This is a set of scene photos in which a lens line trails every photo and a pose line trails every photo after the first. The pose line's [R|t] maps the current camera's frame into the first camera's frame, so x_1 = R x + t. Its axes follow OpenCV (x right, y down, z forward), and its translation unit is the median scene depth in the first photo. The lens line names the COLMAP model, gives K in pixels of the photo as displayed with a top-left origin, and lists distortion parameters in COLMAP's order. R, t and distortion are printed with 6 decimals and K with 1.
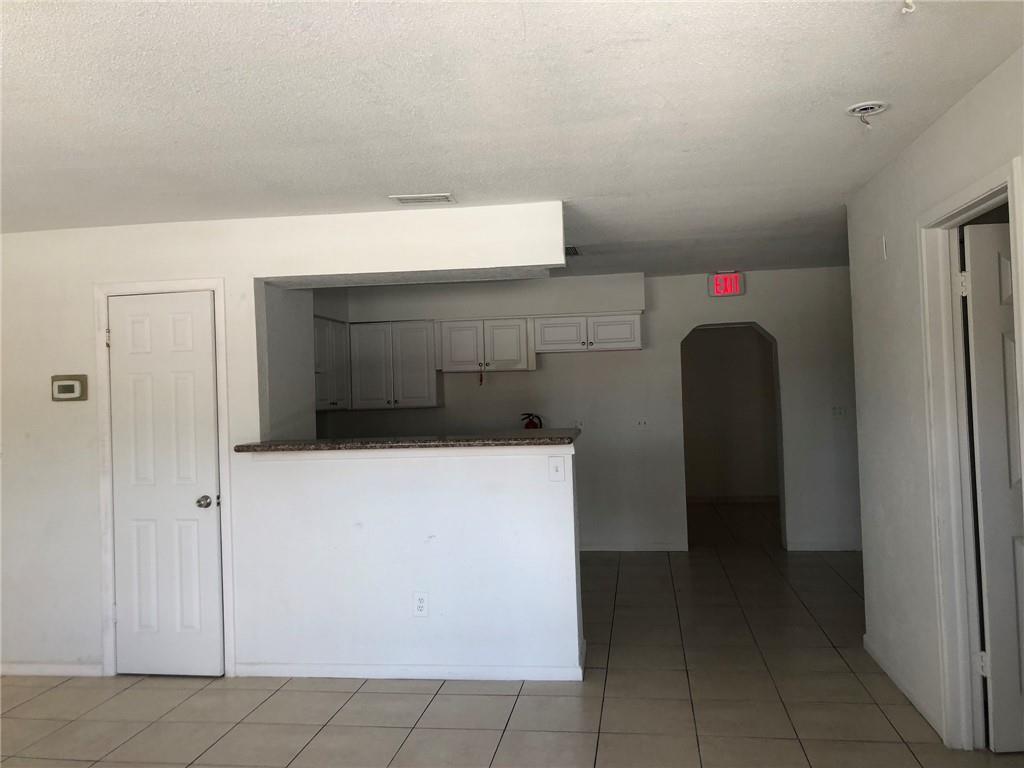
lens RADIAL K [[840.1, 0, 519.6], [0, 840.1, 380.4], [0, 0, 1]] dist [0.042236, -0.040616]
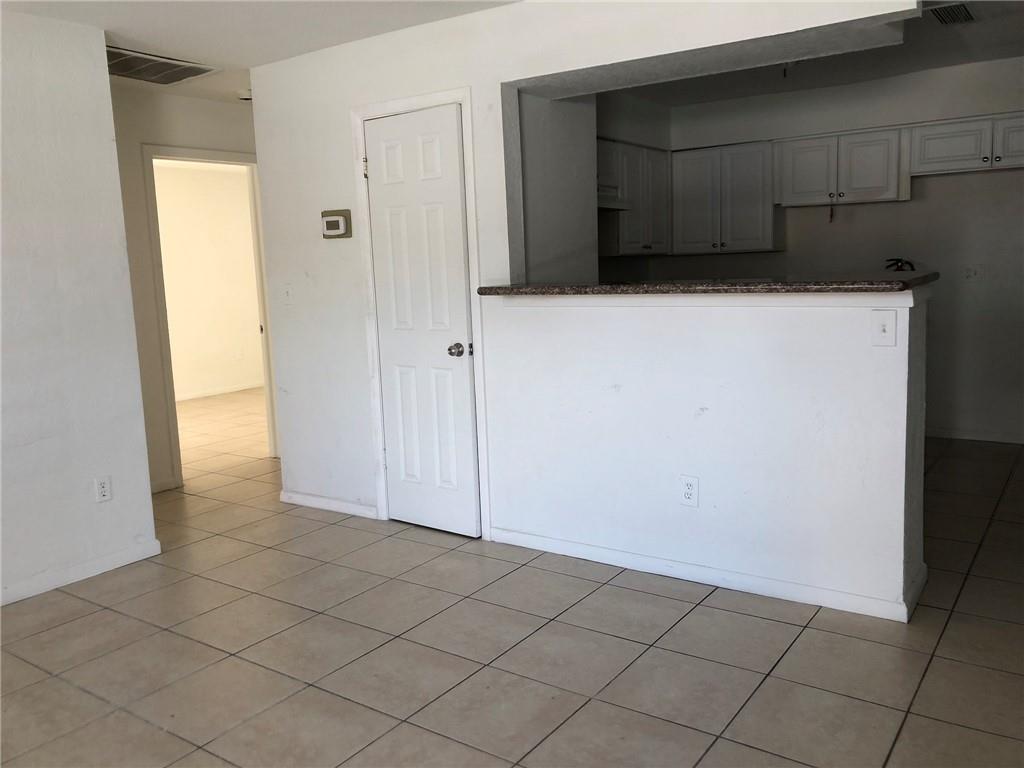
lens RADIAL K [[840.1, 0, 509.3], [0, 840.1, 378.0], [0, 0, 1]] dist [0.042236, -0.040616]
pose [[0.892187, 0.063661, -0.447158, 0.077050], [0.011311, 0.986558, 0.163021, 0.027577], [0.451525, -0.150503, 0.879474, 0.231400]]
